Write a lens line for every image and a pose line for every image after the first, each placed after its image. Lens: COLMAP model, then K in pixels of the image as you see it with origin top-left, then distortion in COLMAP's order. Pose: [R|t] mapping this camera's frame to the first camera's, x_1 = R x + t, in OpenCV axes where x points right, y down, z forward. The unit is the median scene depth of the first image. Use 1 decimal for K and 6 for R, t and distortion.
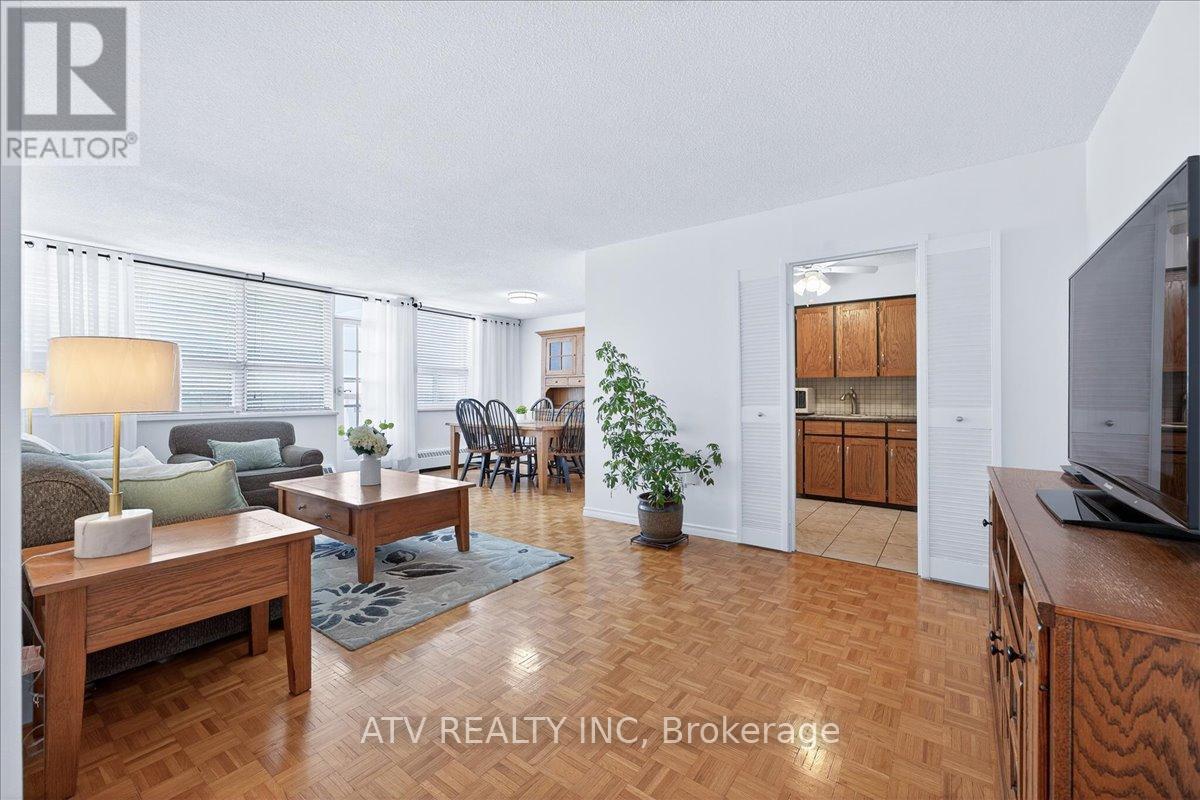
lens RADIAL K [[479.3, 0, 600.5], [0, 479.3, 395.3], [0, 0, 1]] dist [-0.010097, 0.000049]
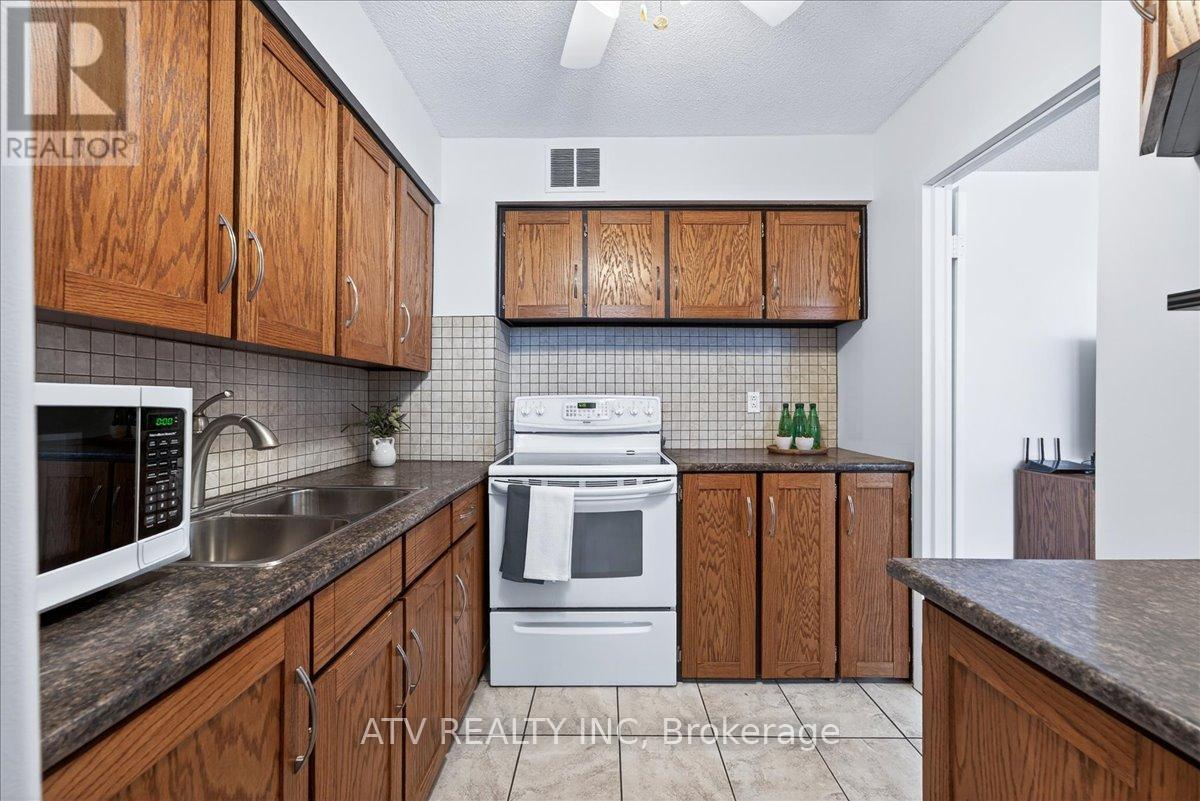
lens RADIAL K [[479.3, 0, 600.5], [0, 479.3, 395.8], [0, 0, 1]] dist [-0.010097, 0.000049]
pose [[-0.593444, 0.011916, 0.804787, 0.241428], [0.000982, 0.999900, -0.014081, -0.010921], [-0.804875, -0.007565, -0.593397, 1.013563]]
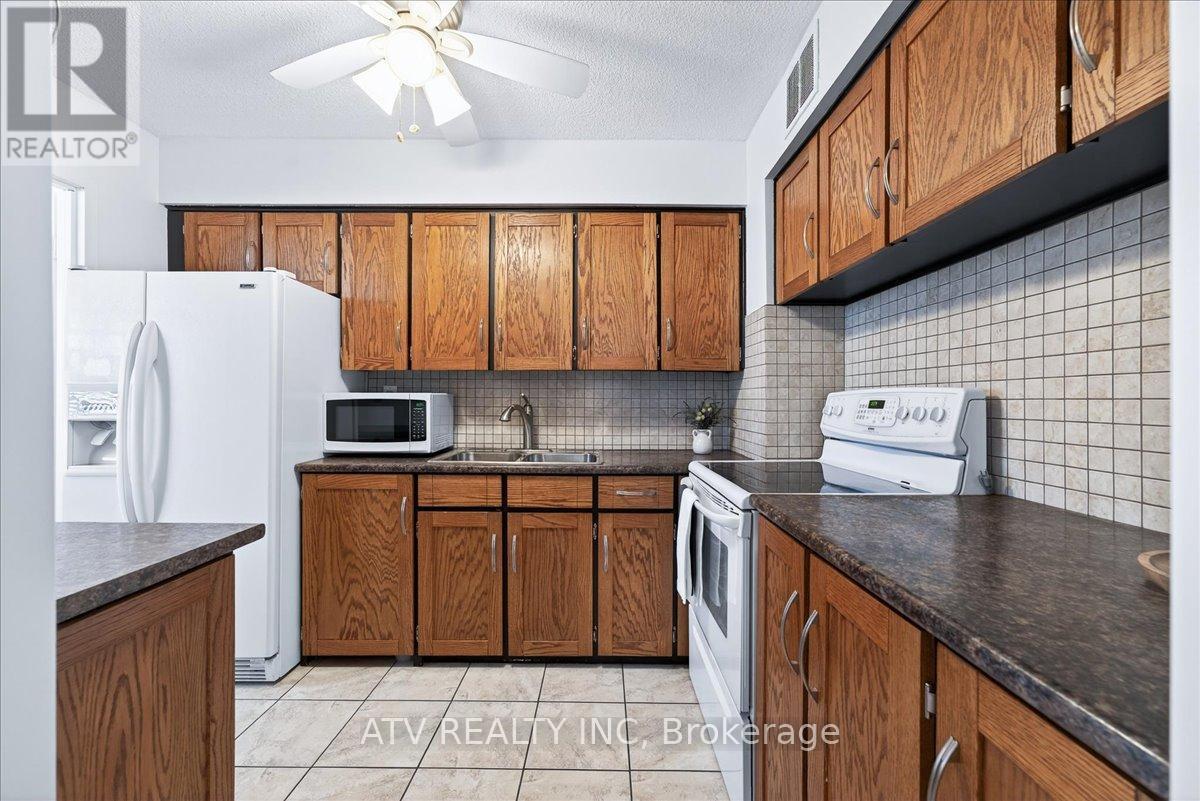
lens RADIAL K [[477.5, 0, 600.0], [0, 477.5, 400.5], [0, 0, 1]] dist [-0.063765, 0.000087]
pose [[0.803228, 0.006696, 0.595634, 0.312319], [-0.006489, 0.999976, -0.002491, -0.008810], [-0.595636, -0.001864, 0.803252, 0.590033]]
